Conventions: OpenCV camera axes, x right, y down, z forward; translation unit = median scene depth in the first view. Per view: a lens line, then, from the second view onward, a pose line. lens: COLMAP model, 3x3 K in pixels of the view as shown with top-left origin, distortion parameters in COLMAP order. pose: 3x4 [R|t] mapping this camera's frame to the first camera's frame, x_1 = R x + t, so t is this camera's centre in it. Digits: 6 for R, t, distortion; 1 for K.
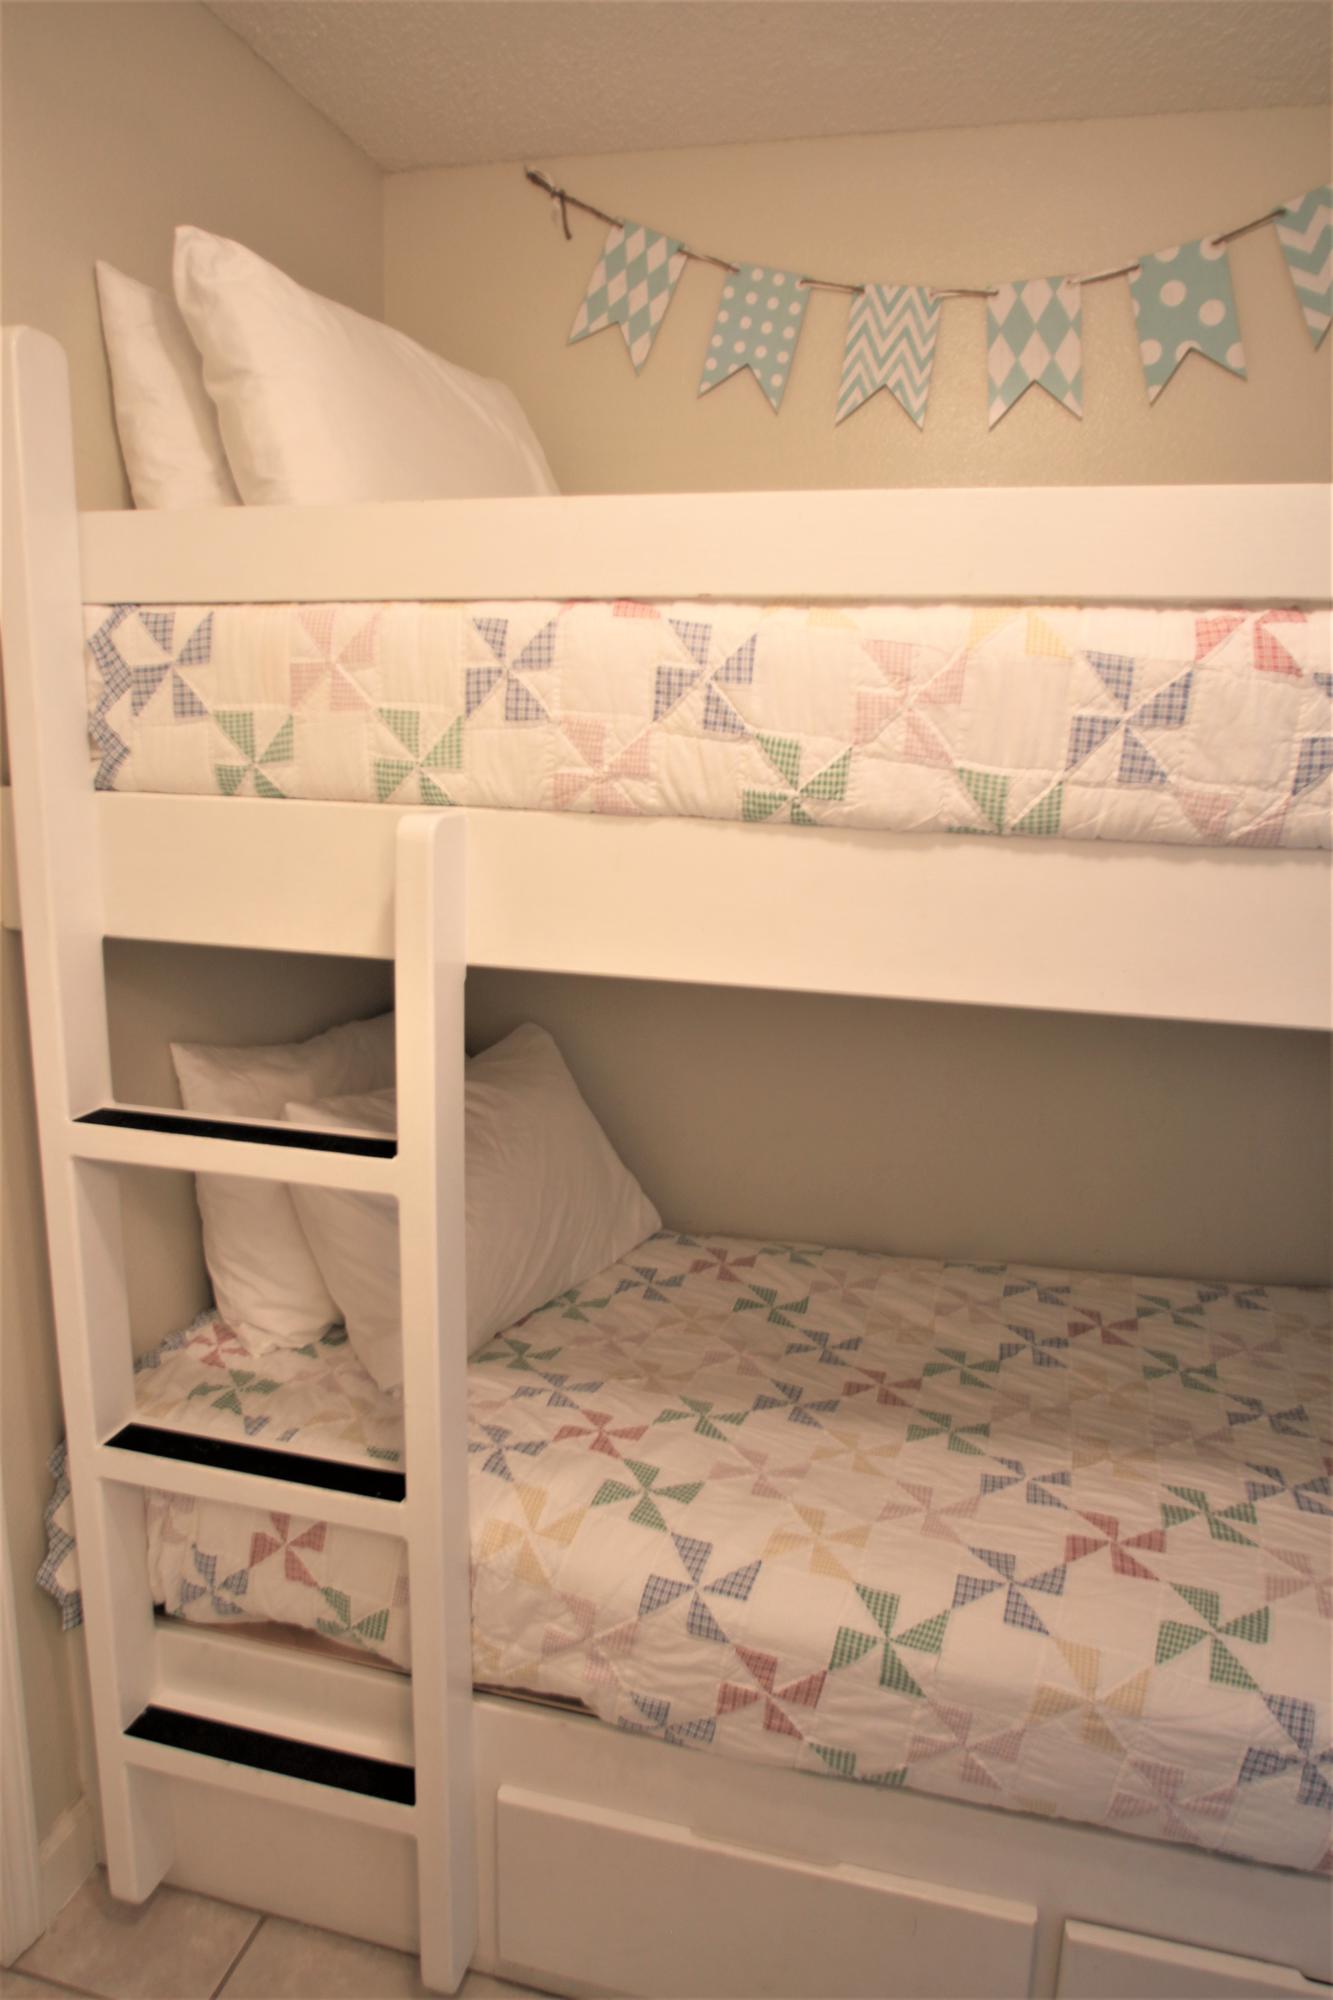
lens RADIAL K [[1281.0, 0, 658.4], [0, 1281.0, 982.8], [0, 0, 1]] dist [-0.058754, 0.035189]
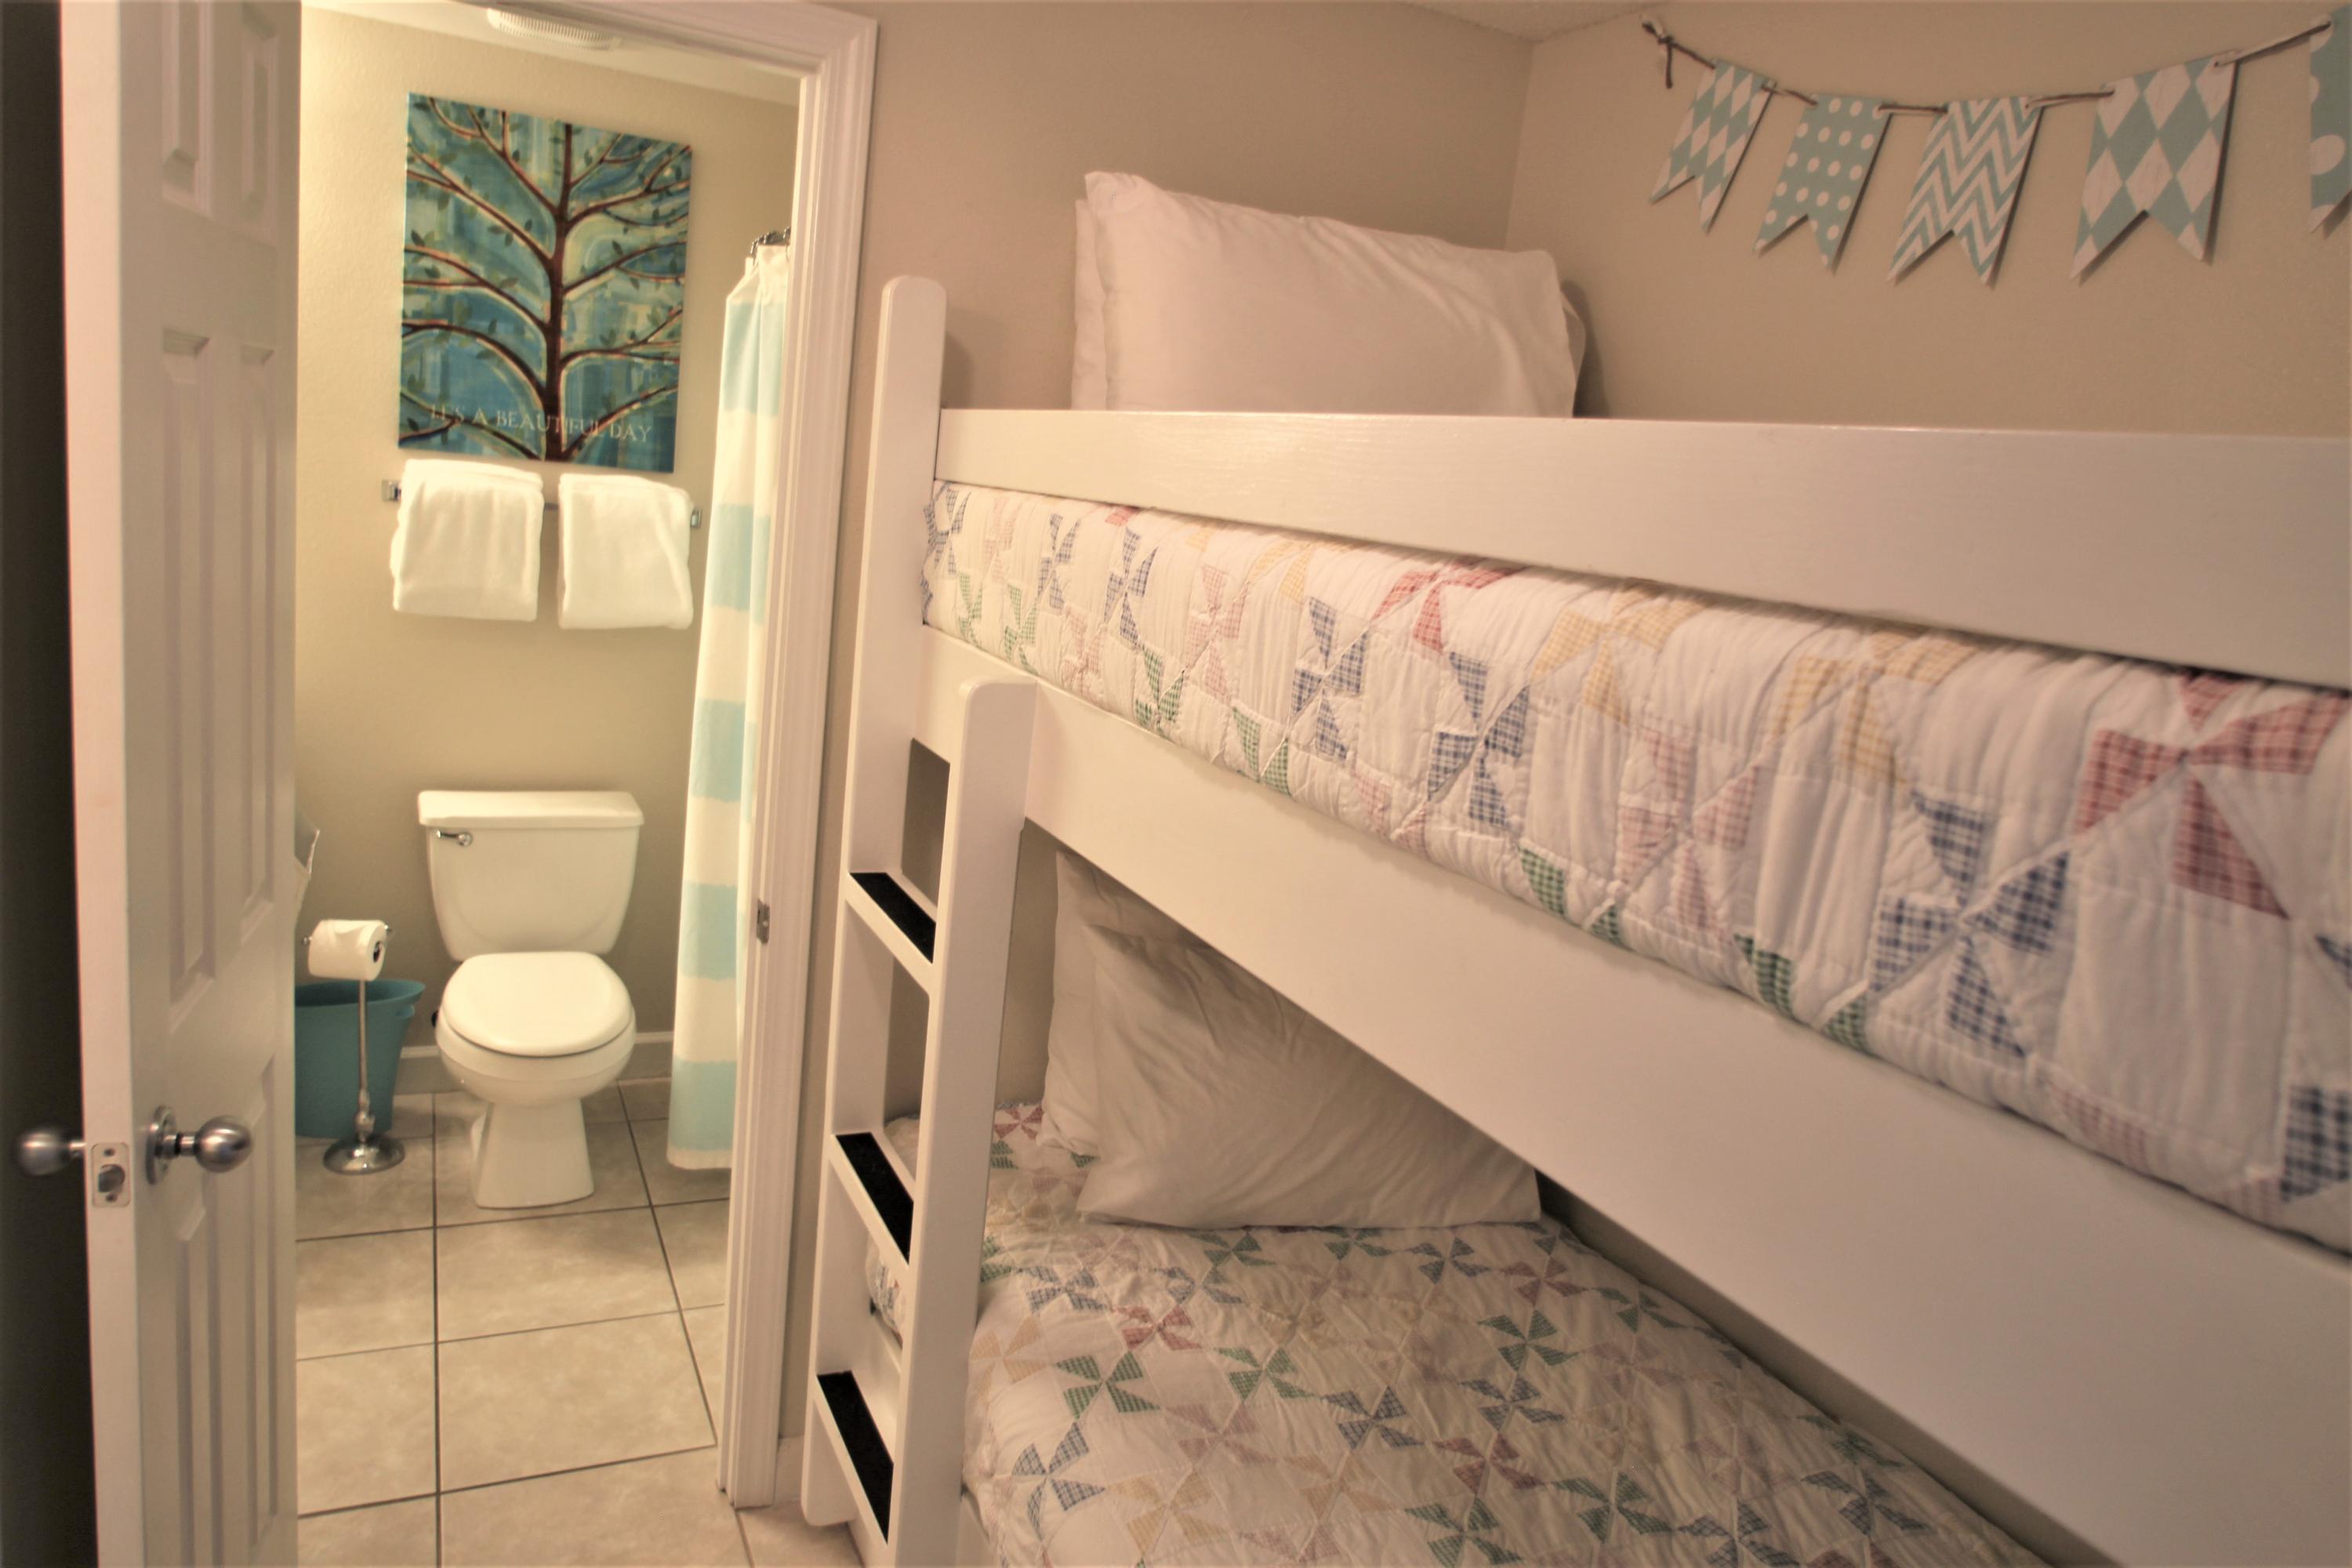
lens RADIAL K [[1506.5, 0, 1219.8], [0, 1506.5, 749.8], [0, 0, 1]] dist [-0.058754, 0.035189]
pose [[0.664811, 0.178211, -0.725443, 0.598247], [-0.236439, 0.971398, 0.021955, -0.092559], [0.708606, 0.156927, 0.687932, 0.140524]]
